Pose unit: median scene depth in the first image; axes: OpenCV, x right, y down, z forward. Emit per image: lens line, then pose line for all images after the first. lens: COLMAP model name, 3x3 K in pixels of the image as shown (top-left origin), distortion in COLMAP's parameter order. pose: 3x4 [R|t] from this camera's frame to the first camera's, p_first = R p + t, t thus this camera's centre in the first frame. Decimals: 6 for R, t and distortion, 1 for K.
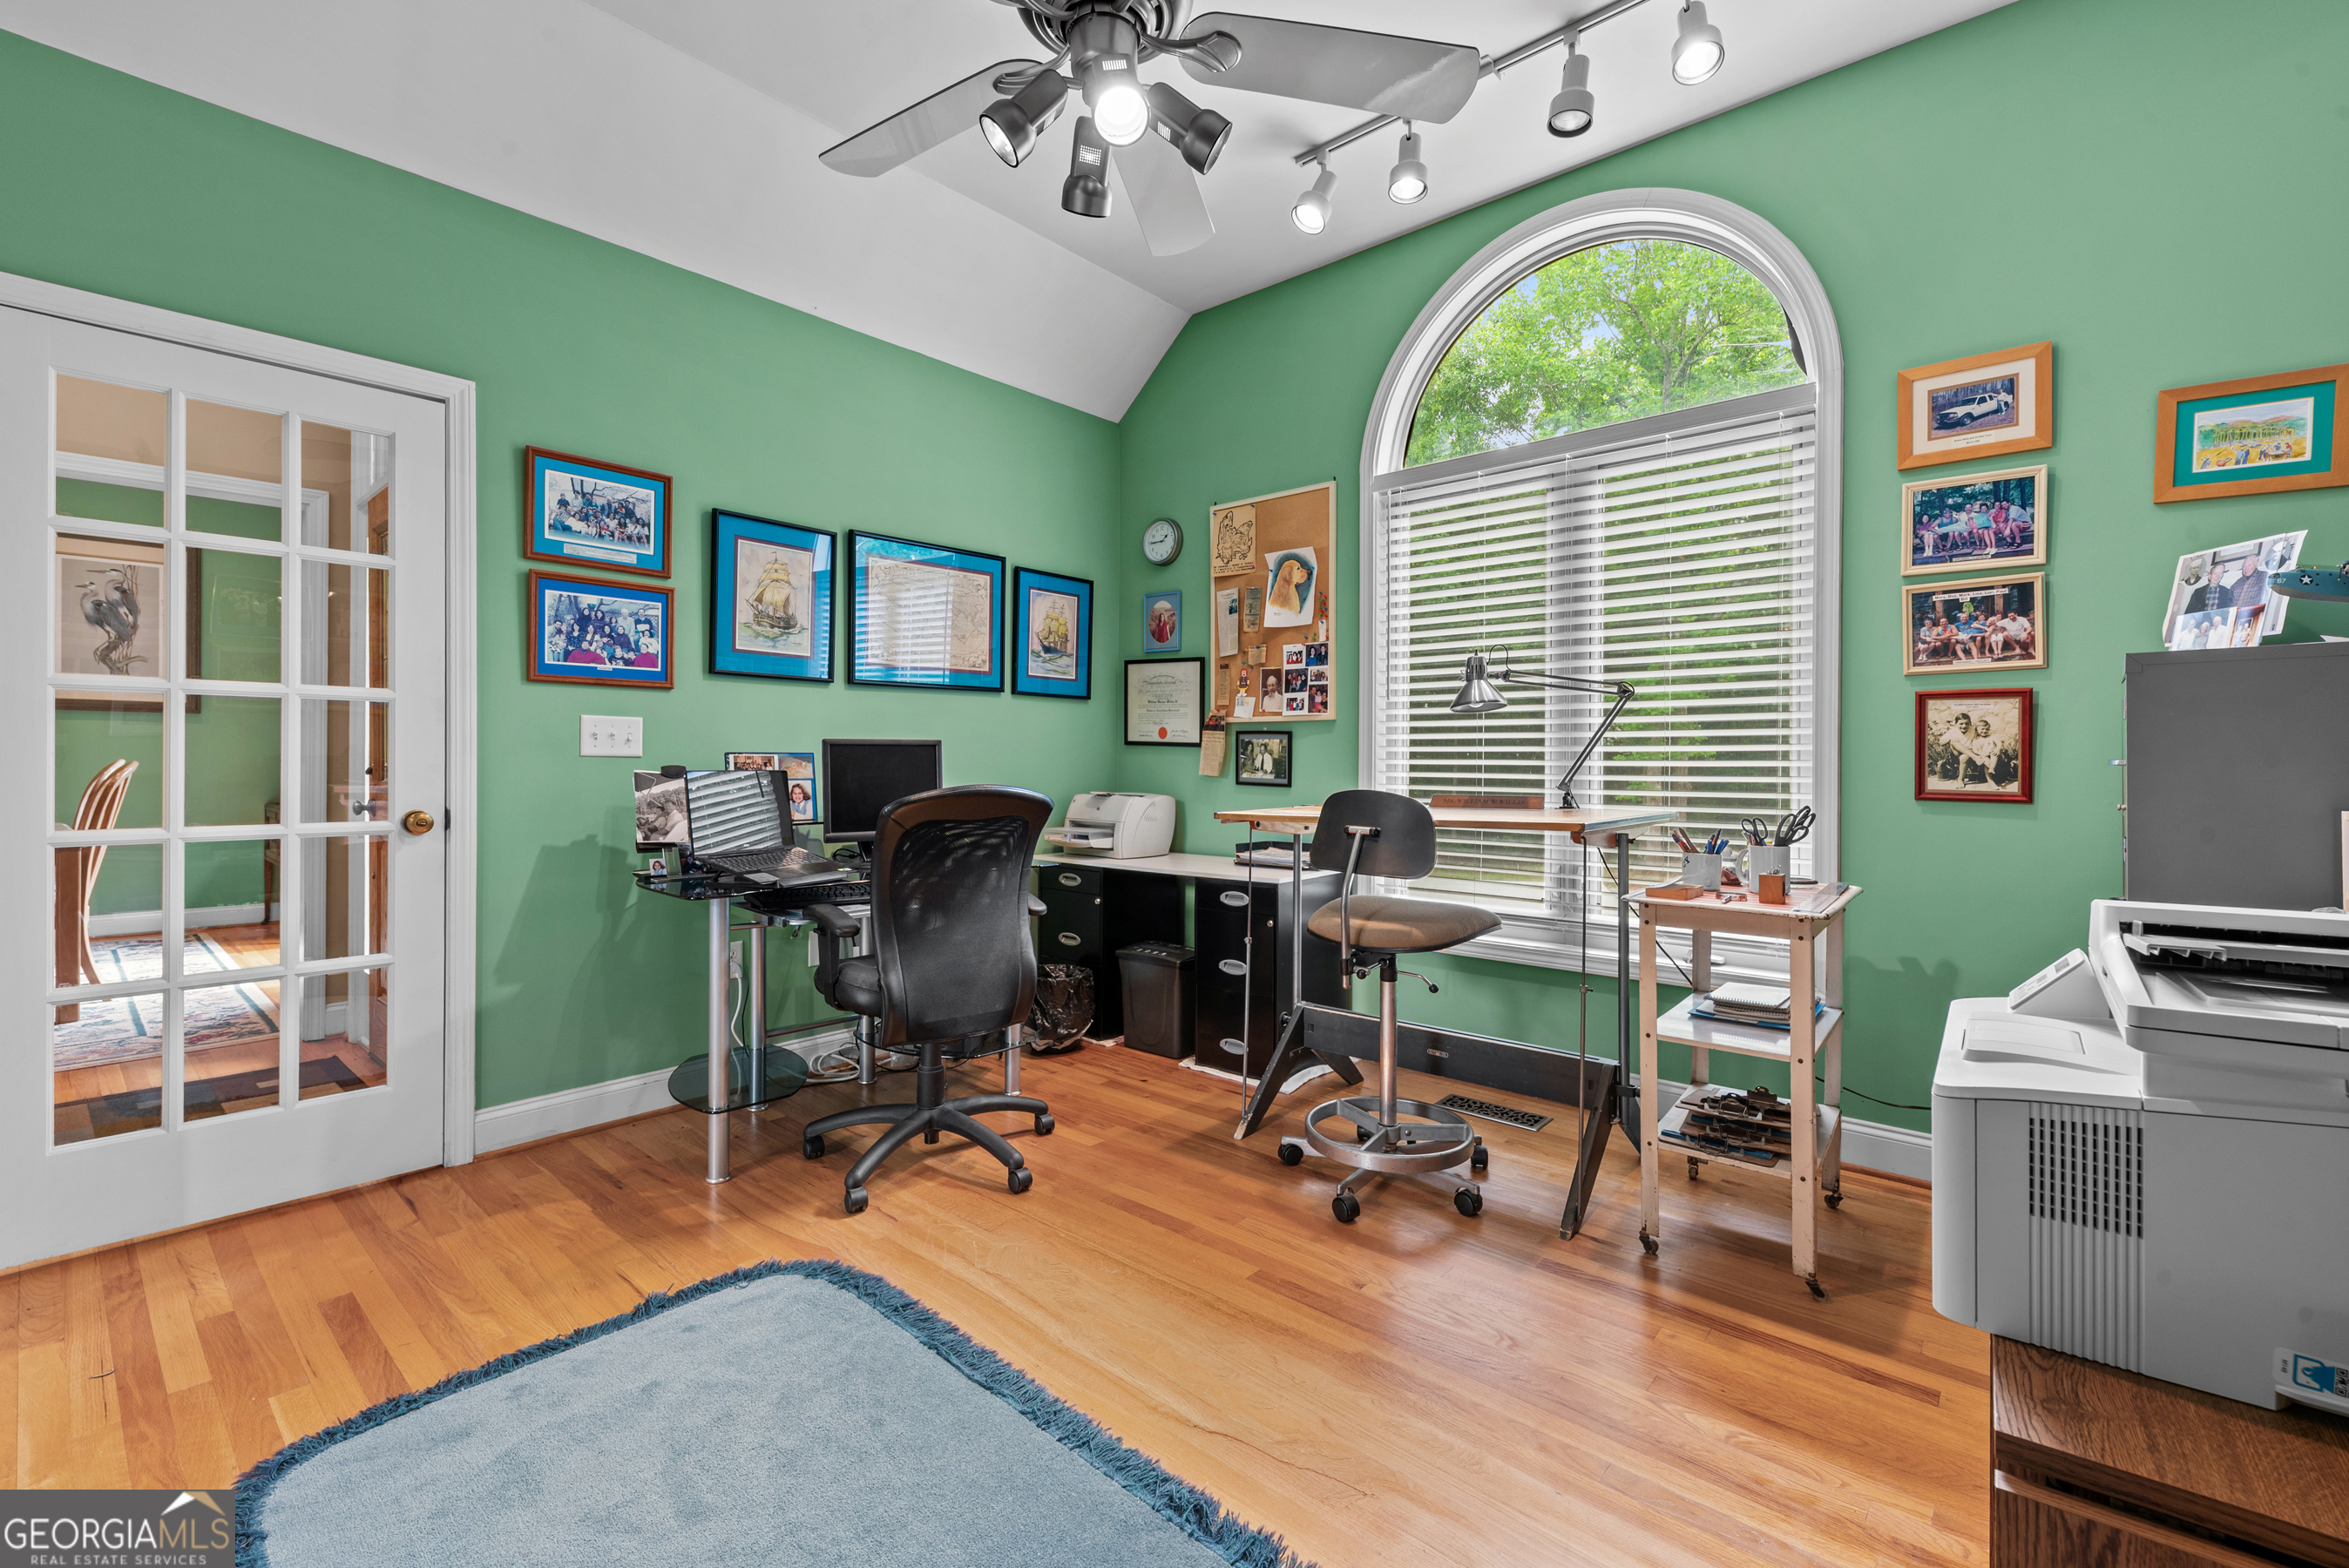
lens RADIAL K [[998.0, 0, 1193.4], [0, 998.0, 754.9], [0, 0, 1]] dist [-0.002820, -0.000504]
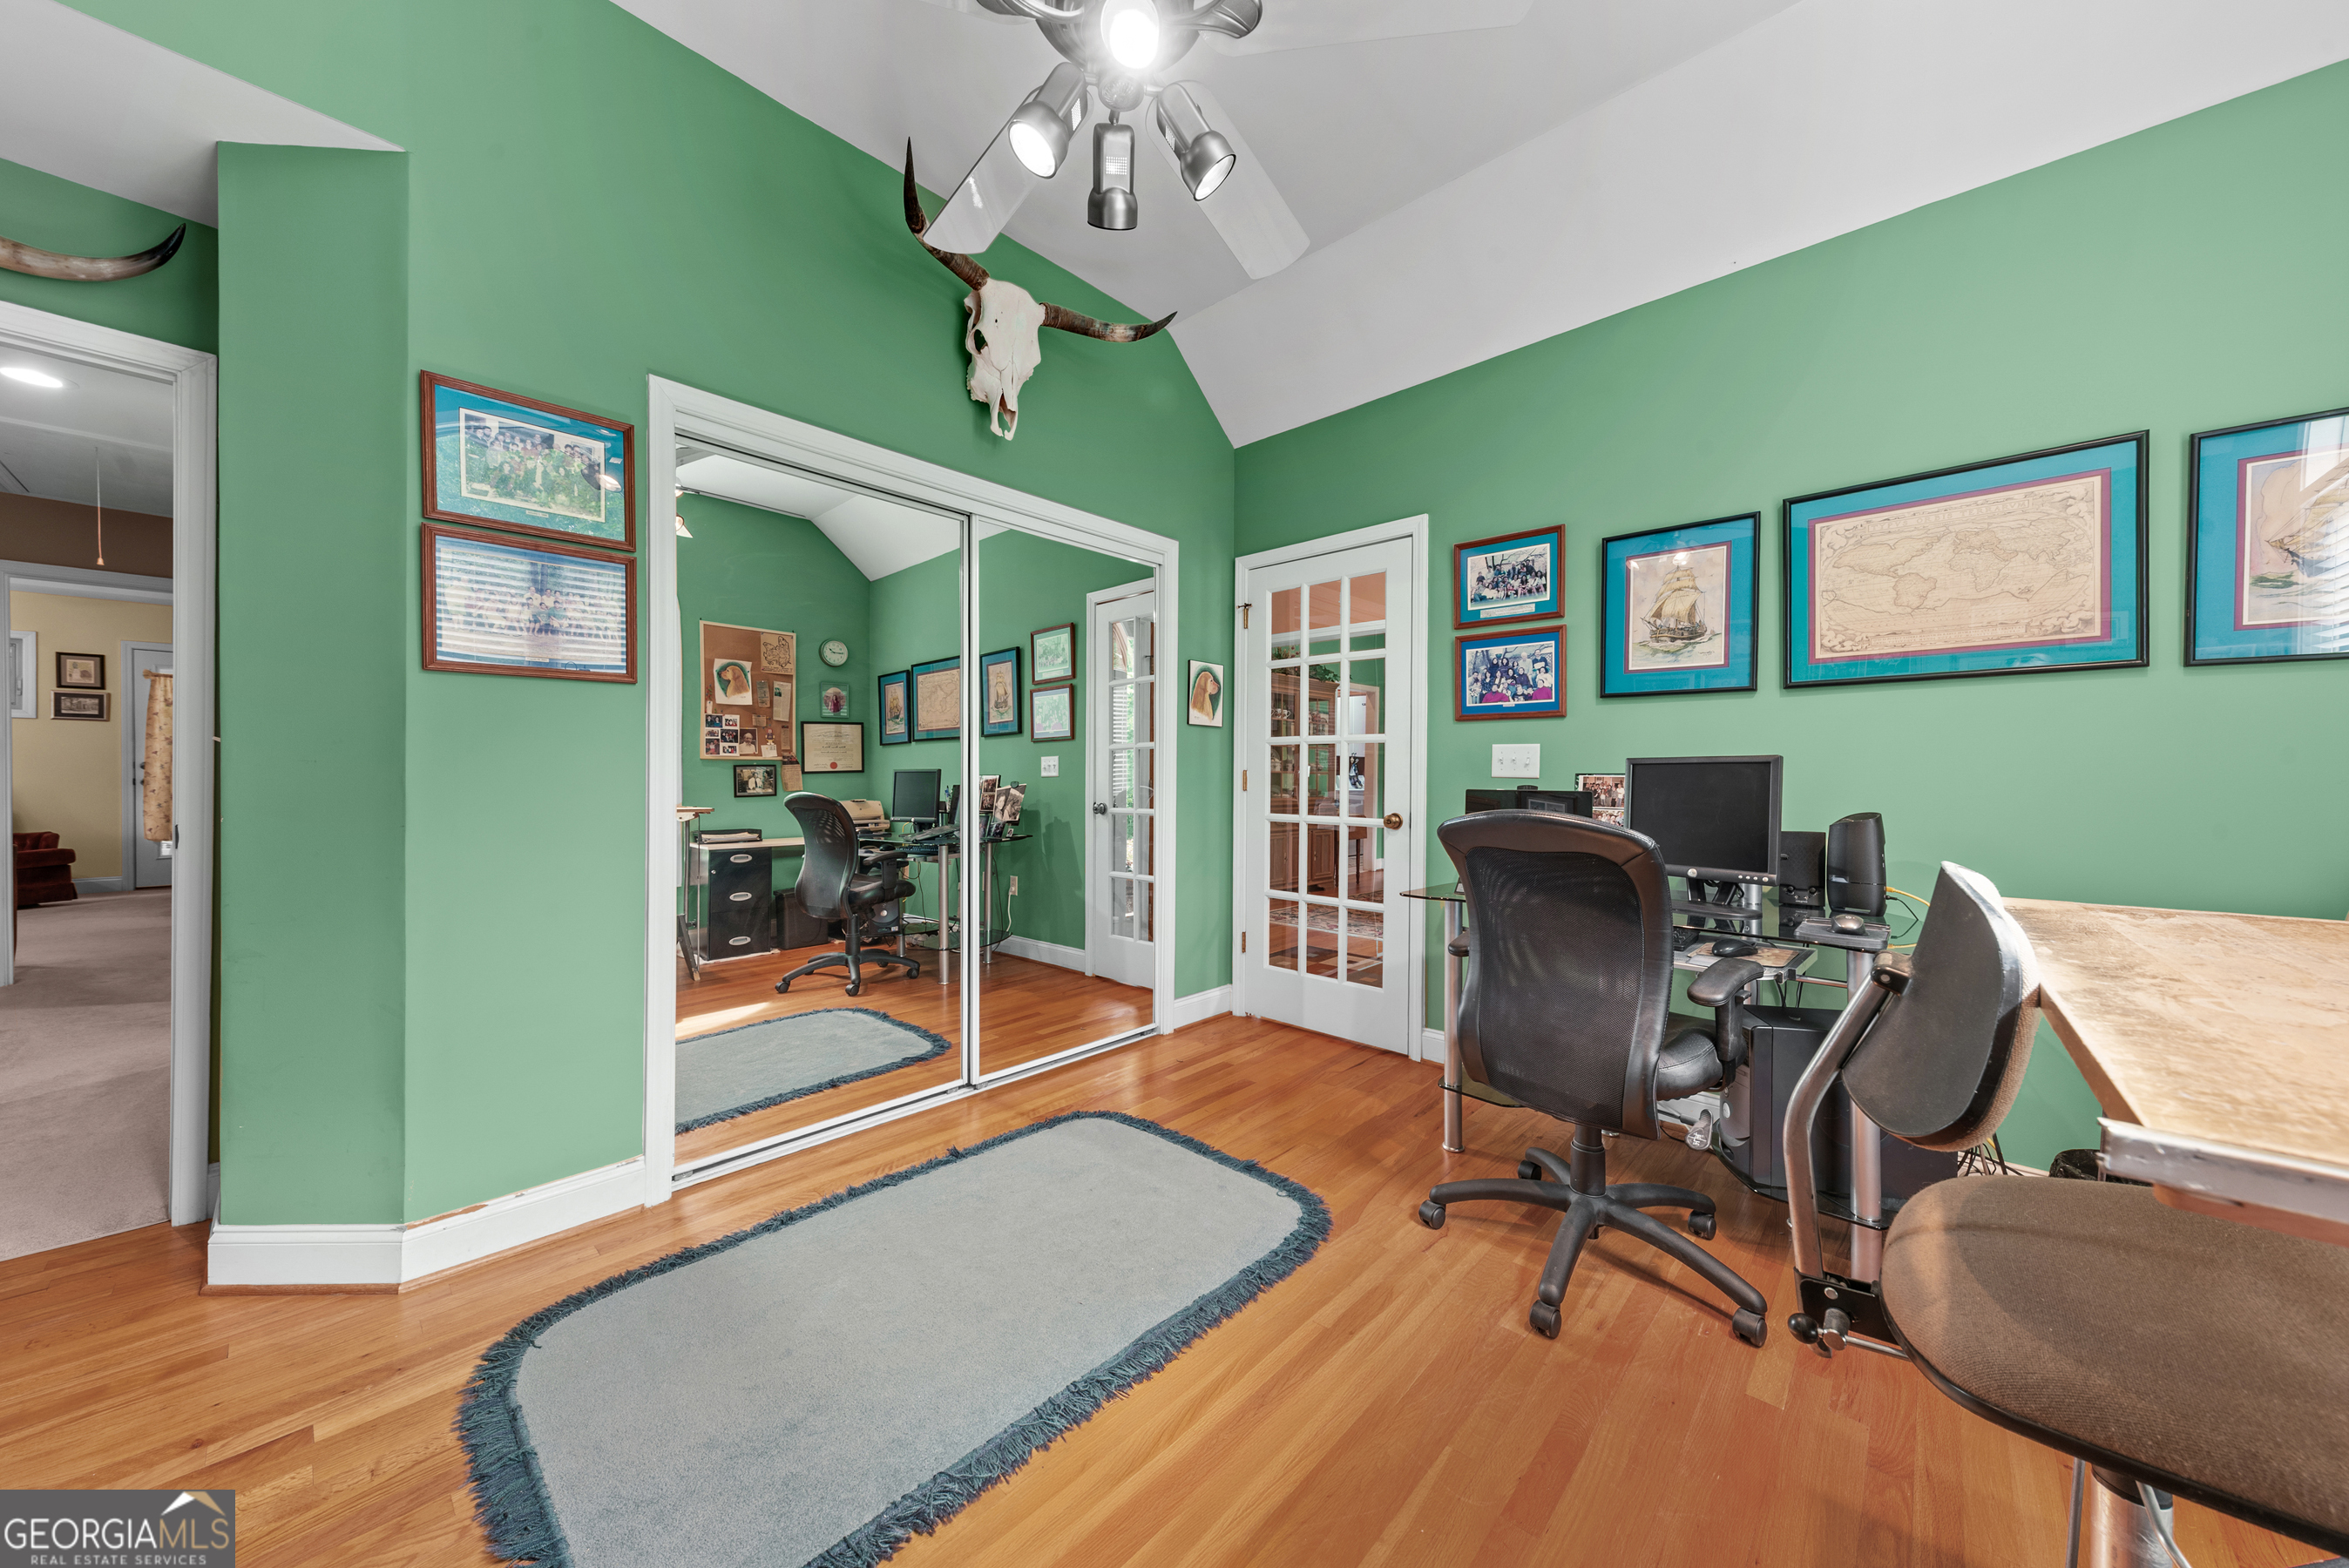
lens RADIAL K [[808.9, 0, 1170.9], [0, 808.9, 774.6], [0, 0, 1]] dist [-0.005127, 0.000106]
pose [[-0.044466, -0.000953, -0.999010, 0.418948], [0.005053, 0.999987, -0.001179, -0.003168], [0.998998, -0.005100, -0.044461, 0.649092]]
